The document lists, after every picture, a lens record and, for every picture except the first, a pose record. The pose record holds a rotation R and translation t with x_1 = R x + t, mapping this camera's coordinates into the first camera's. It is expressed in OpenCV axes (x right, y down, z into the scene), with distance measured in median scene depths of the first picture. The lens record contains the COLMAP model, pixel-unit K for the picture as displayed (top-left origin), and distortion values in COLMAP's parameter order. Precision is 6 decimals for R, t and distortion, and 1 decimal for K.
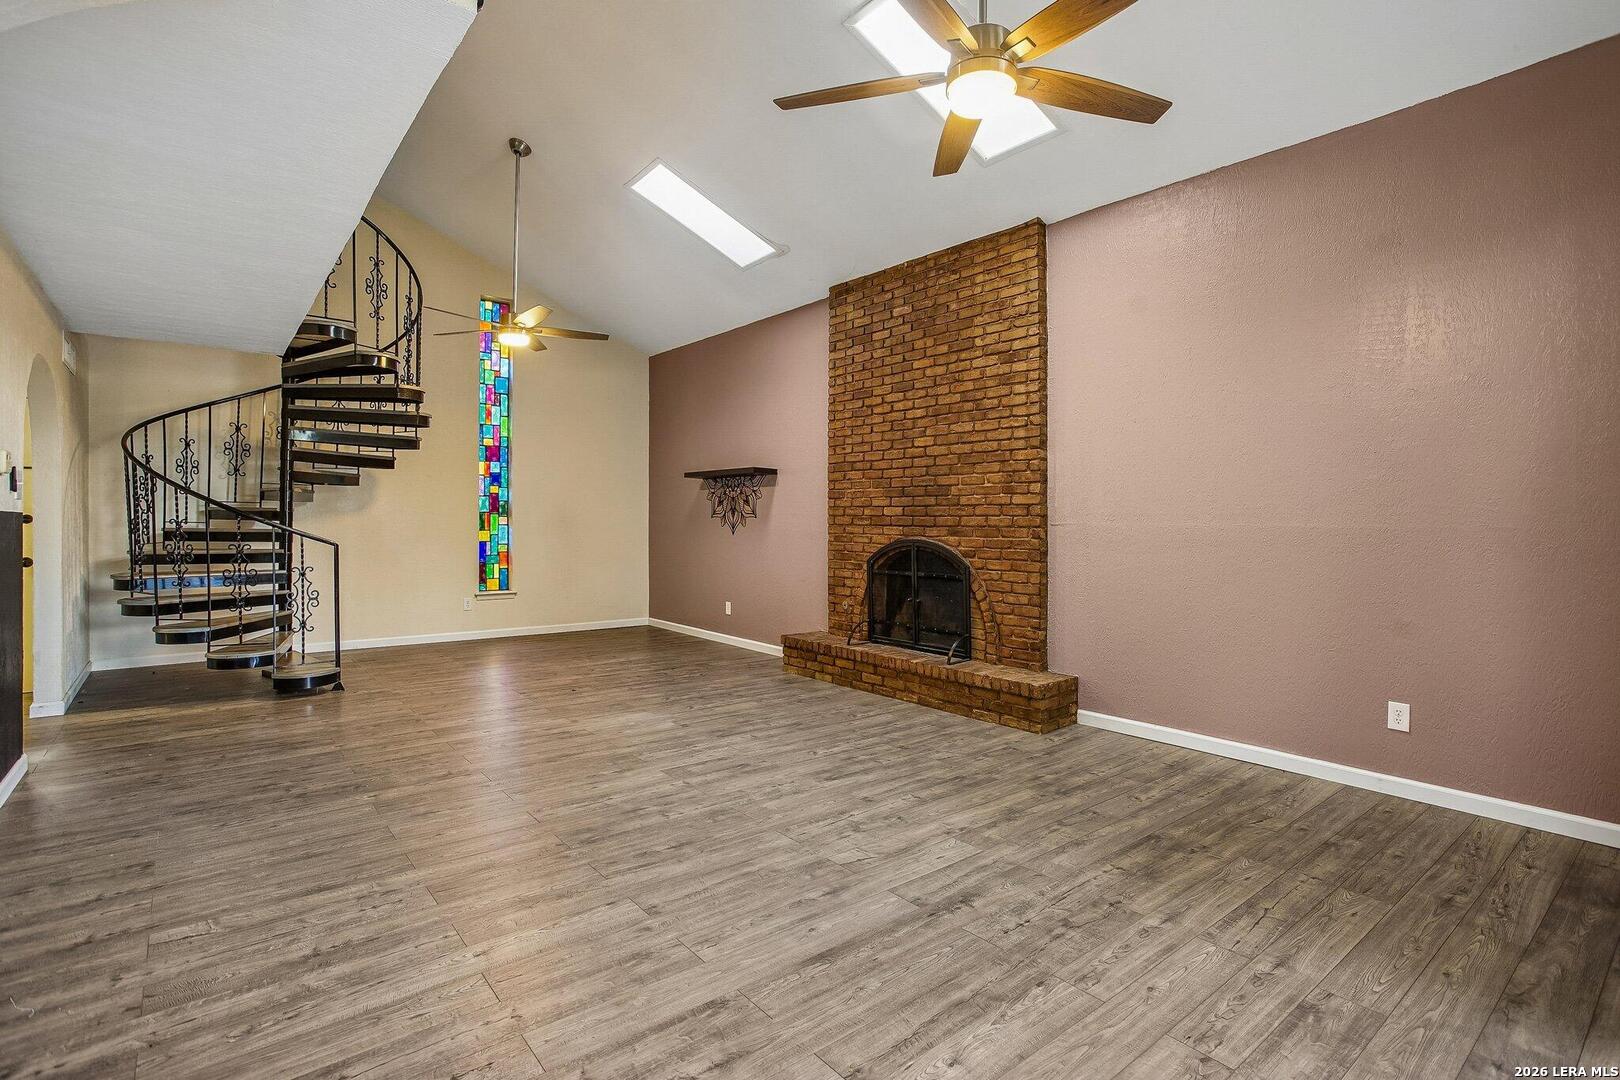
lens RADIAL K [[787.3, 0, 801.1], [0, 787.3, 501.2], [0, 0, 1]] dist [-0.053142, 0.026613]
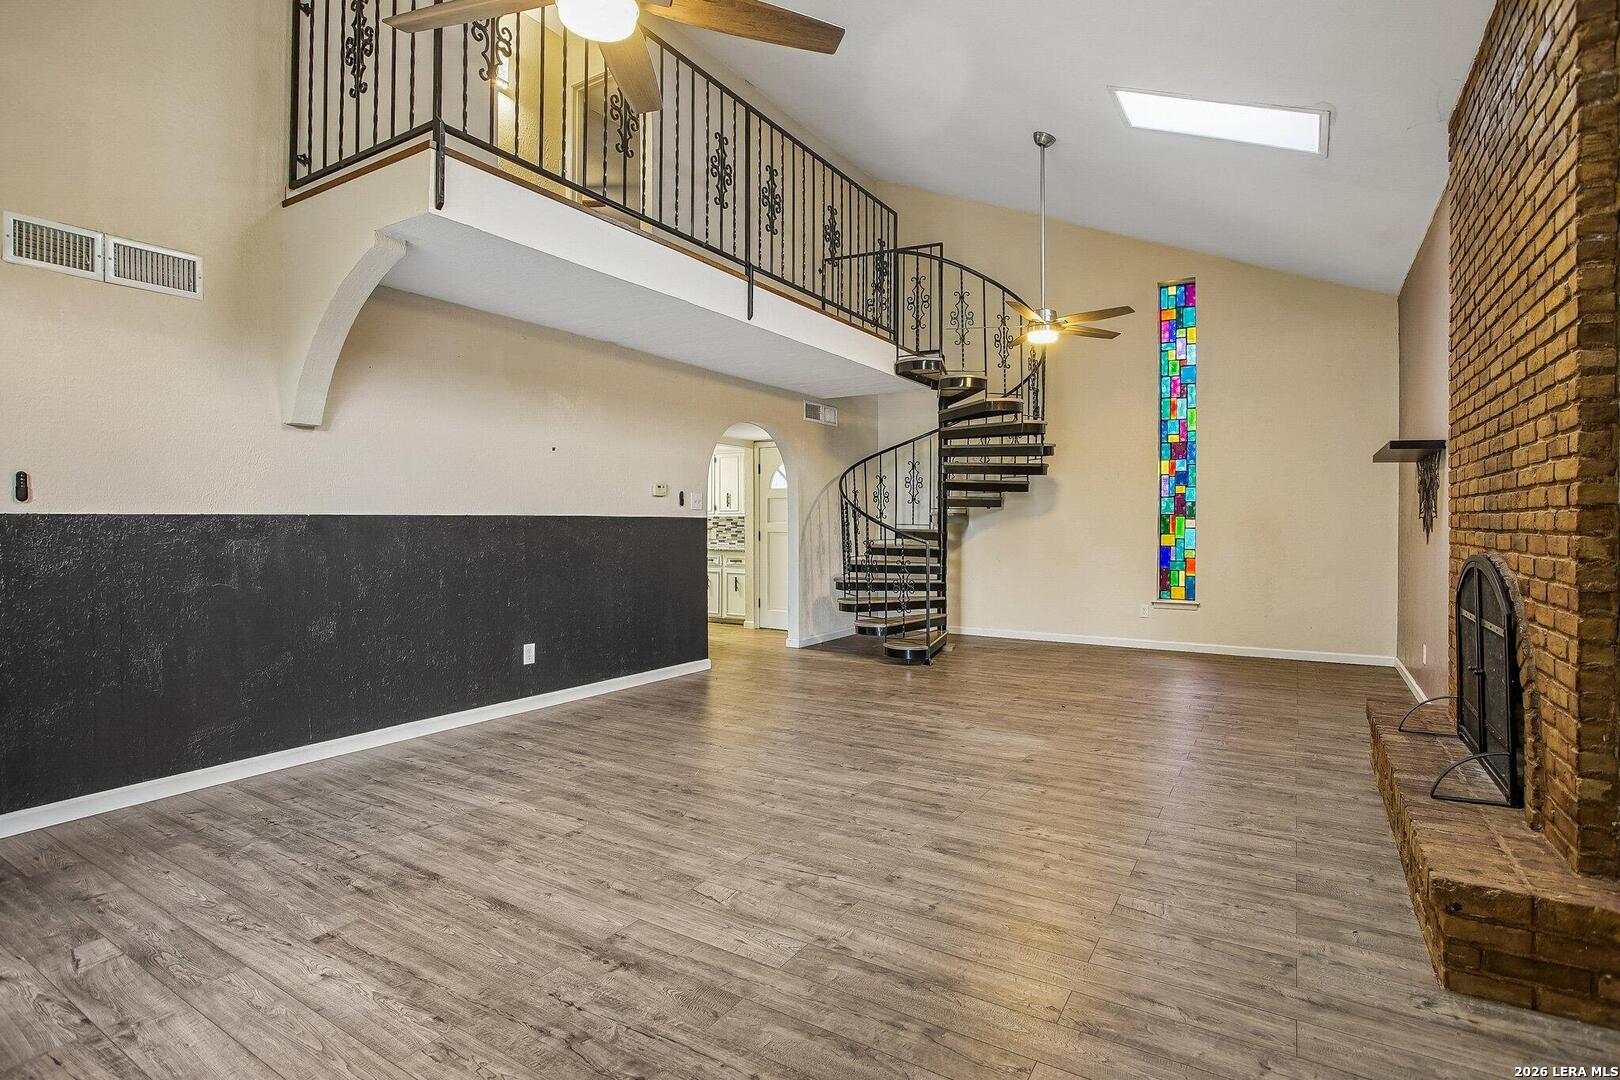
lens RADIAL K [[797.4, 0, 804.3], [0, 797.4, 519.5], [0, 0, 1]] dist [-0.077029, 0.041735]
pose [[0.335539, -0.007611, -0.941995, 0.535485], [0.022472, 0.999747, -0.000073, 0.016554], [0.941758, -0.021144, 0.335626, 0.450482]]
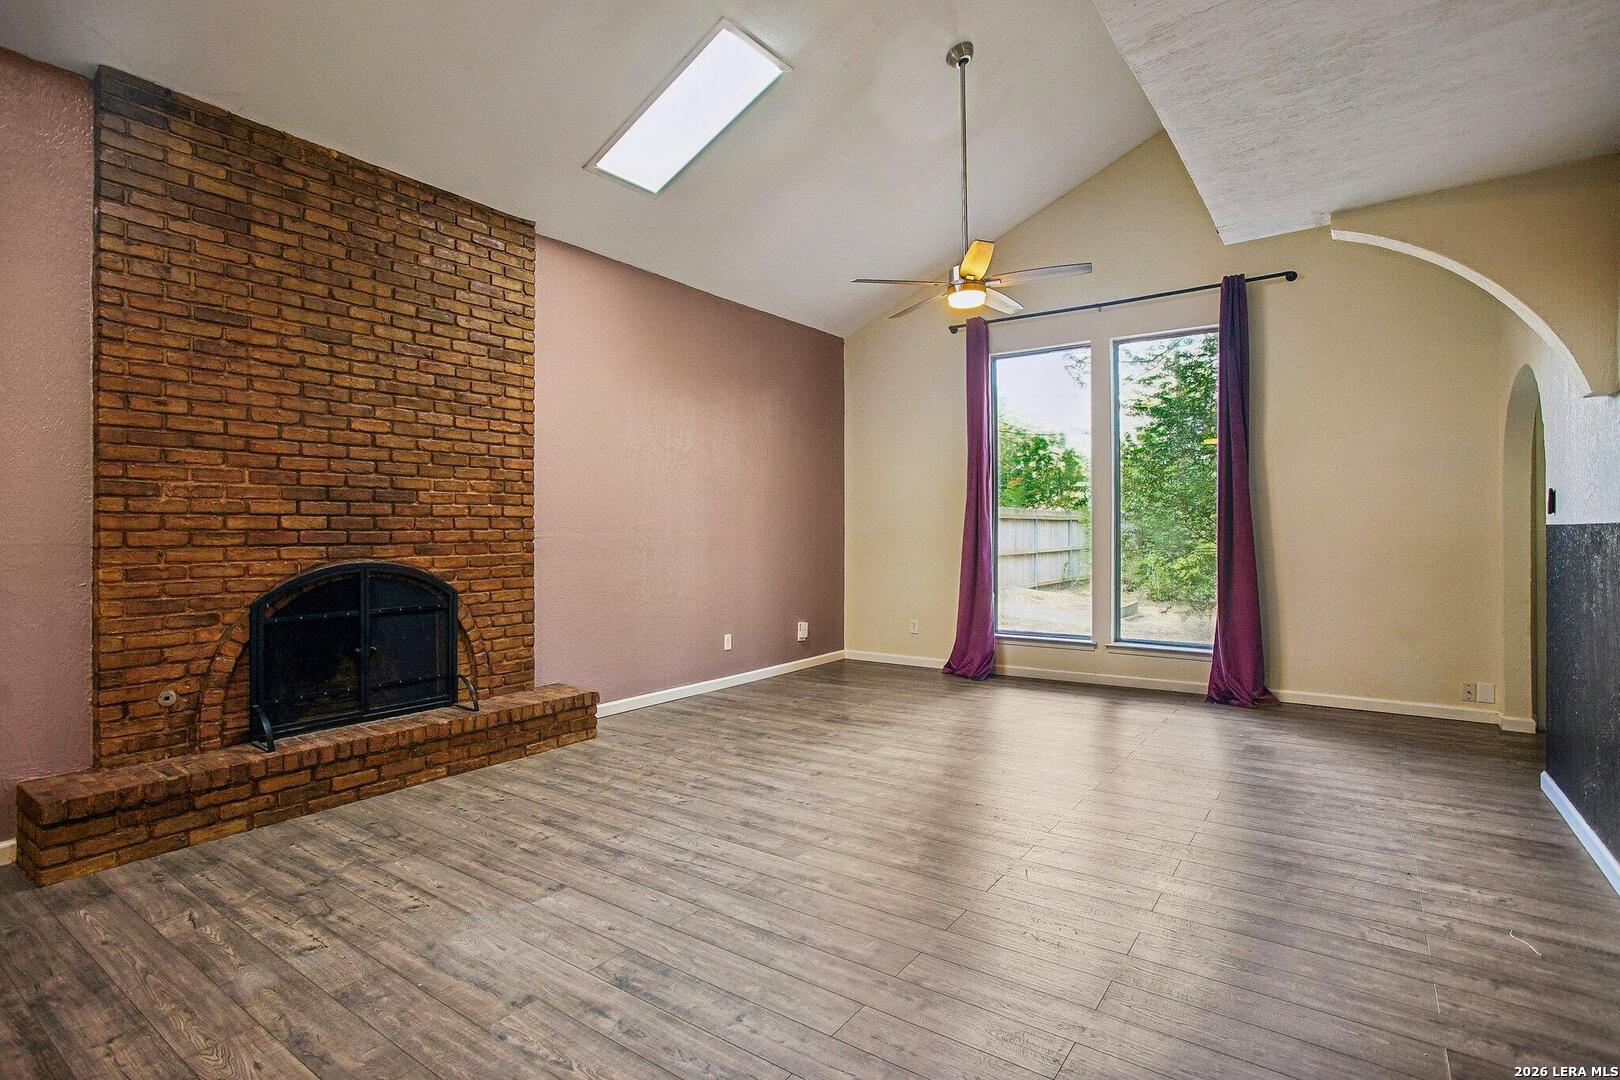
lens RADIAL K [[797.4, 0, 804.3], [0, 797.4, 519.5], [0, 0, 1]] dist [-0.077029, 0.041735]
pose [[-0.271017, 0.009235, 0.962530, -0.705953], [-0.016467, 0.999763, -0.014228, 0.014739], [-0.962434, -0.019706, -0.270800, 0.909977]]
